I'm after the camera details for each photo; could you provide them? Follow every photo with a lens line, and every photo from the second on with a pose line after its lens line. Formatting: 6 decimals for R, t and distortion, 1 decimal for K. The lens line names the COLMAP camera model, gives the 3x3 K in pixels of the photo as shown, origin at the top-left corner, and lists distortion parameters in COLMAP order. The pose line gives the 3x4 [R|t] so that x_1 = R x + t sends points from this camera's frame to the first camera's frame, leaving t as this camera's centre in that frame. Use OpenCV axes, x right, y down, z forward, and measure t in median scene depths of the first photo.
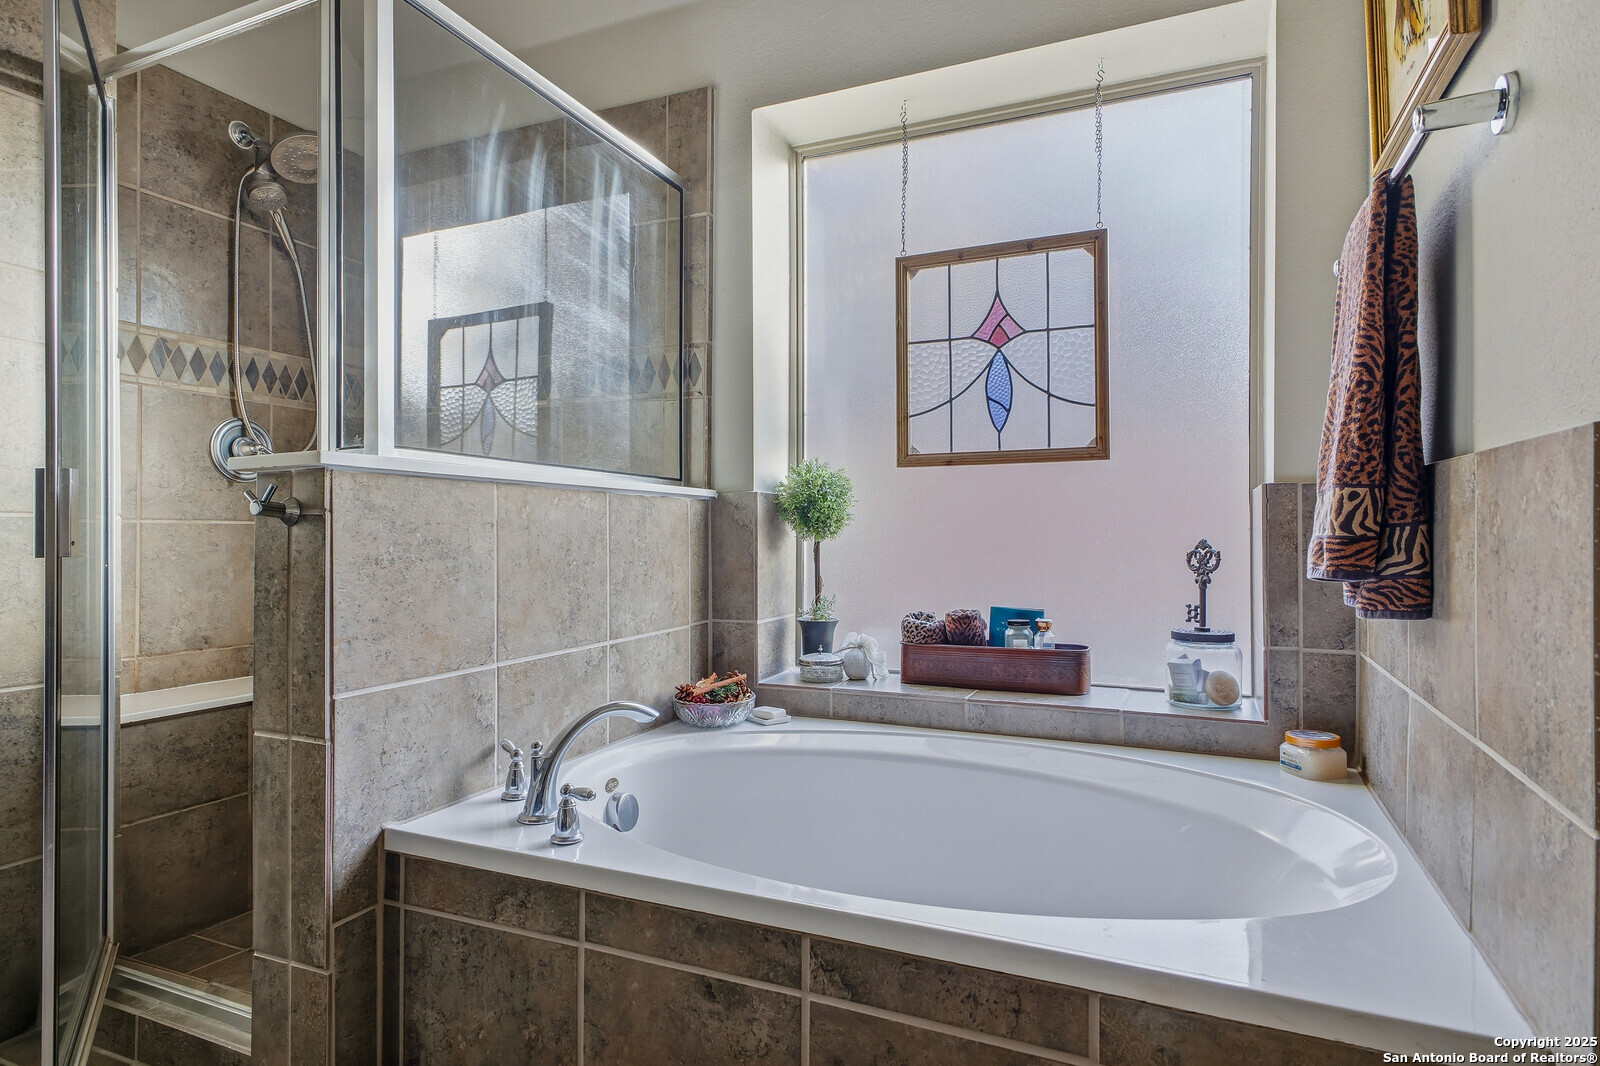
lens RADIAL K [[871.0, 0, 792.8], [0, 871.0, 536.4], [0, 0, 1]] dist [0.011867, 0.001968]
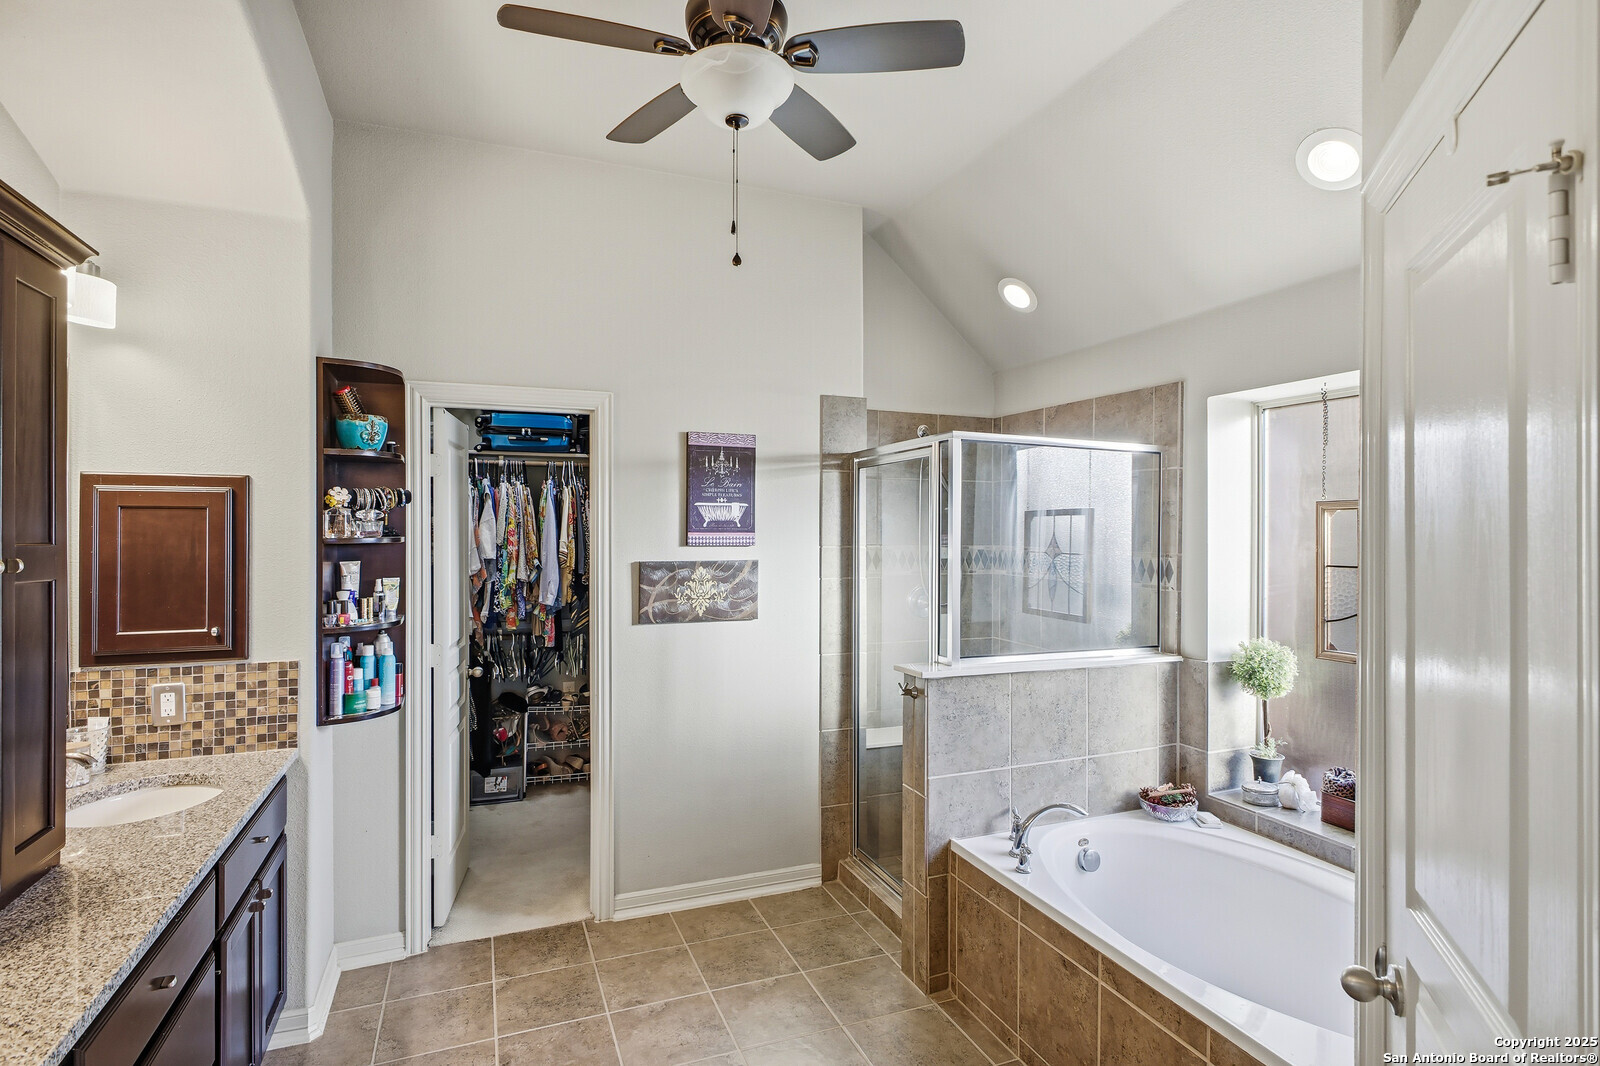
lens RADIAL K [[819.0, 0, 804.3], [0, 819.0, 531.7], [0, 0, 1]] dist [-0.000484, 0.000491]
pose [[0.715456, 0.008307, -0.698608, 0.619057], [-0.003088, 0.999957, 0.008727, -0.403511], [0.698651, -0.004087, 0.715451, -0.637162]]
